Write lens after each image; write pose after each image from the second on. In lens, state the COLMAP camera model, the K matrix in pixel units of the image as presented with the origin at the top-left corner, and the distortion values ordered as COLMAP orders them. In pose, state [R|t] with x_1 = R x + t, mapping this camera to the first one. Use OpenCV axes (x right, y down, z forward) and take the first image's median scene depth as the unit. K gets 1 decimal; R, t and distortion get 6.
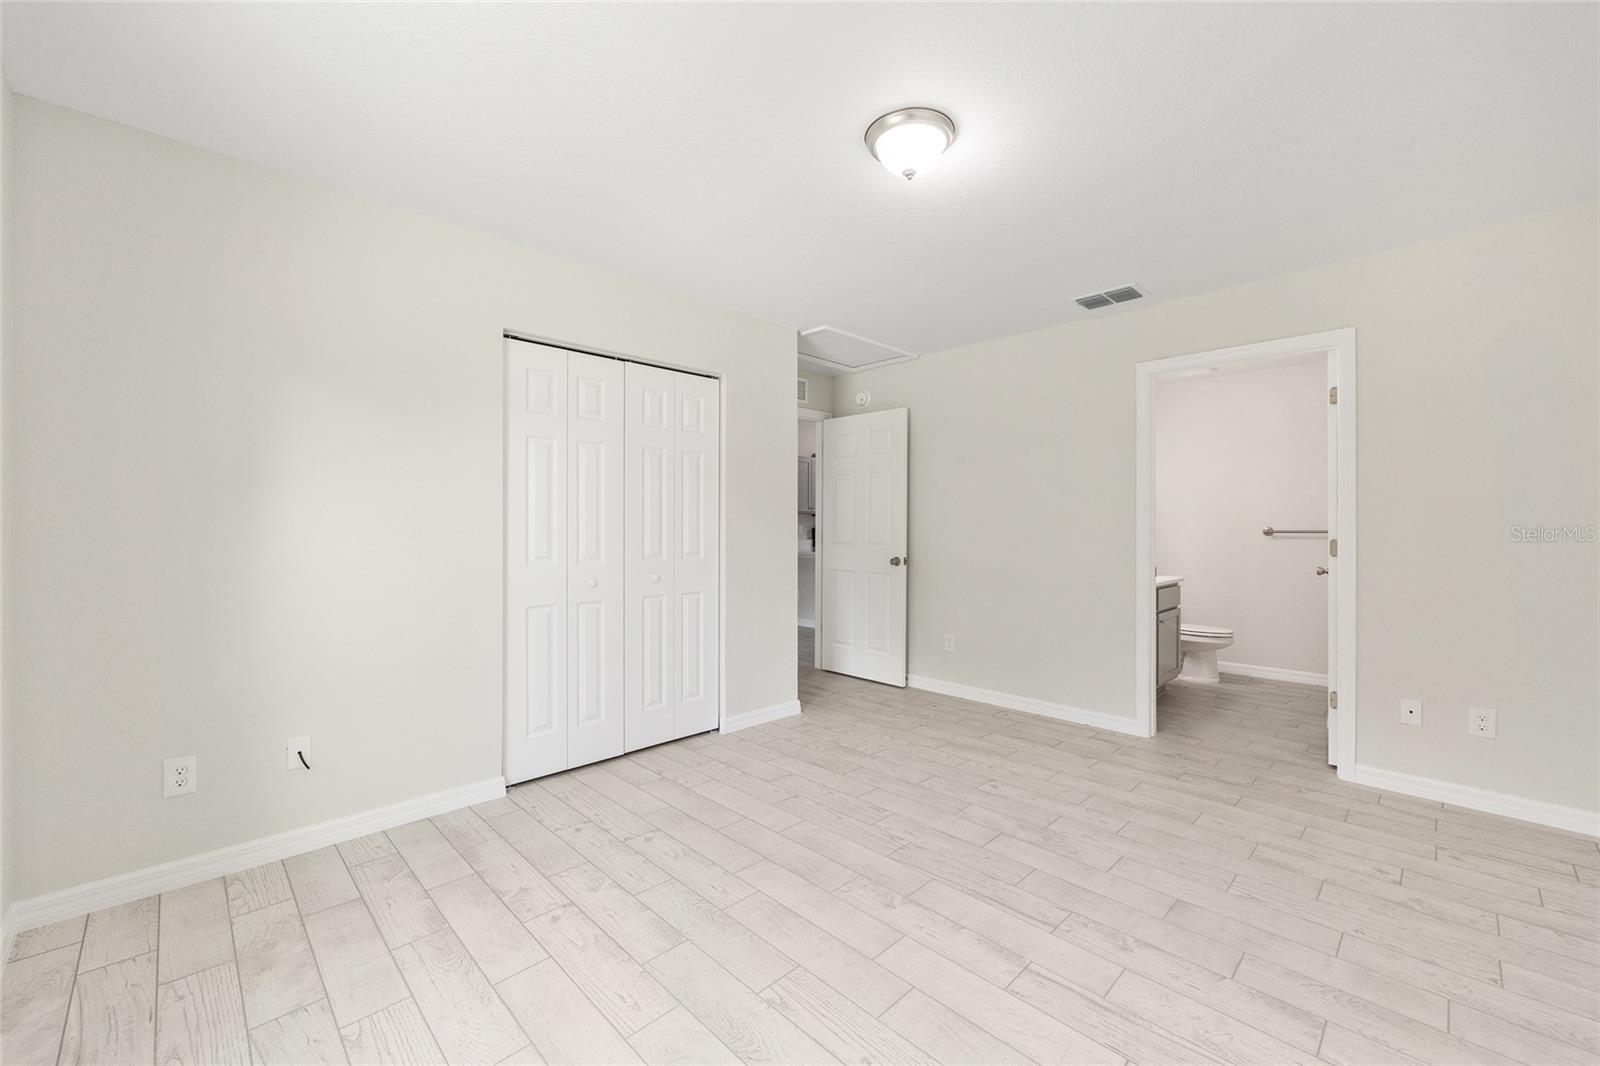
lens RADIAL K [[639.1, 0, 800.0], [0, 639.1, 533.0], [0, 0, 1]] dist [-0.002421, 0.000369]
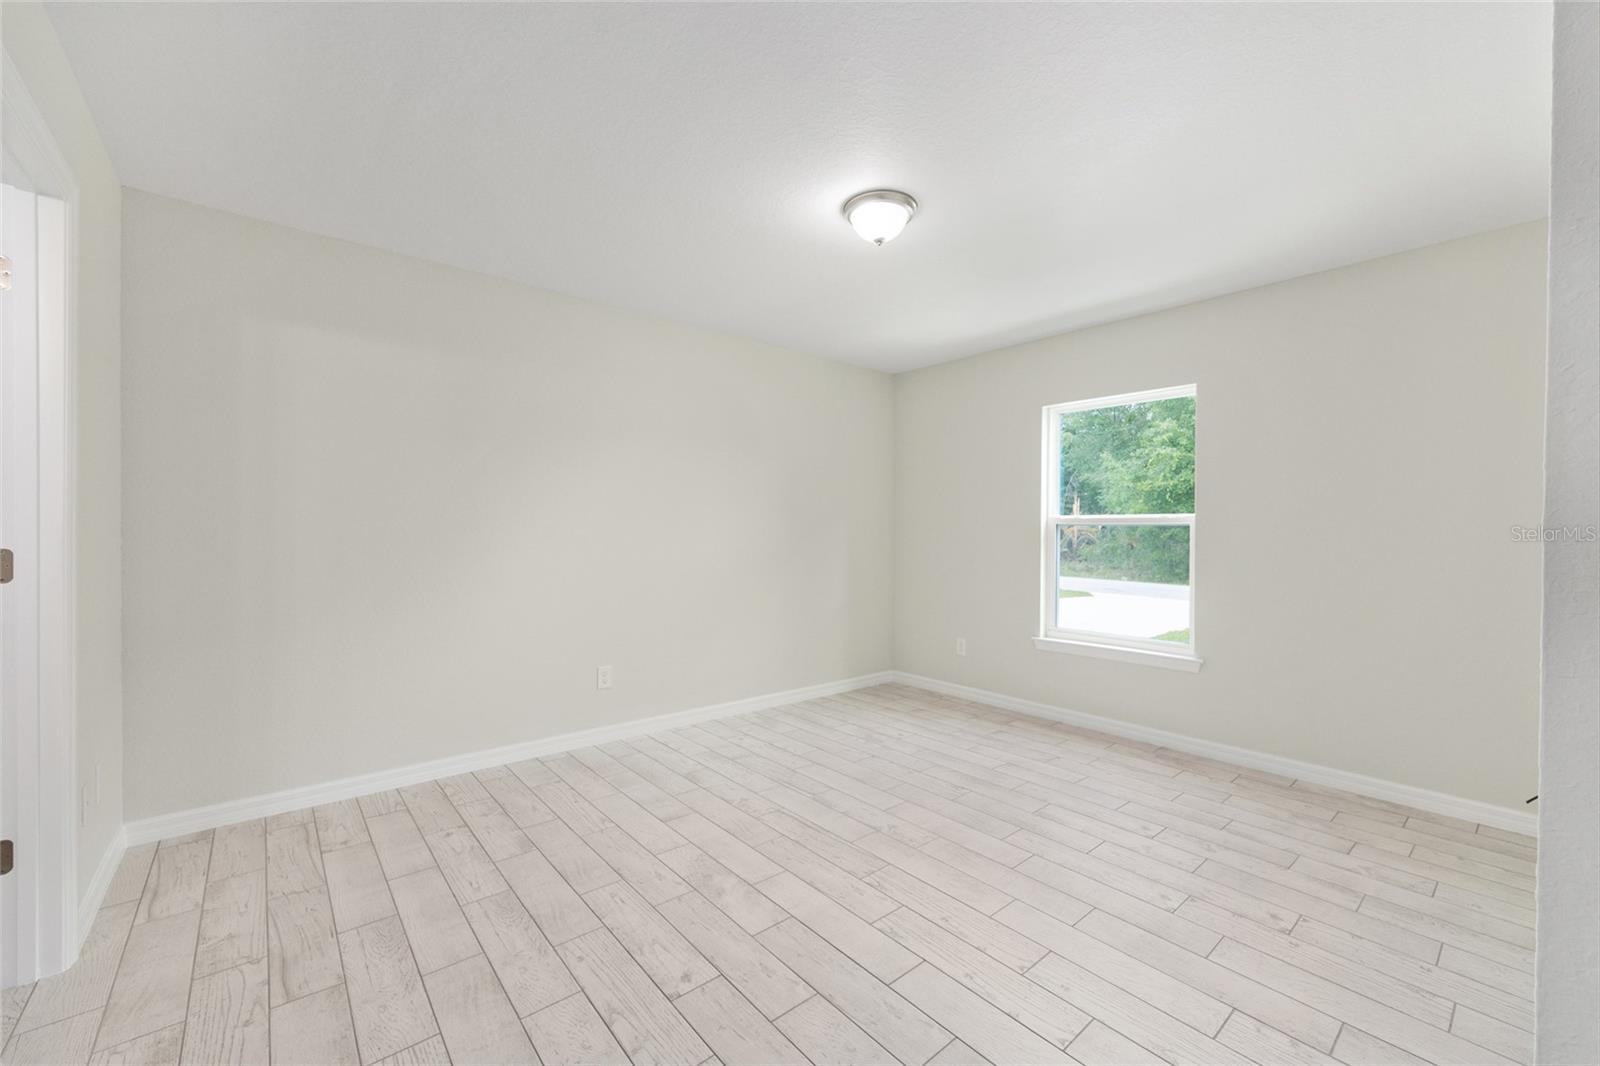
lens RADIAL K [[639.1, 0, 800.0], [0, 639.1, 533.0], [0, 0, 1]] dist [-0.002421, 0.000369]
pose [[-0.997396, -0.007162, 0.071769, 0.227383], [-0.006235, 0.999894, 0.013123, -0.023438], [-0.071855, 0.012641, -0.997335, 2.202814]]
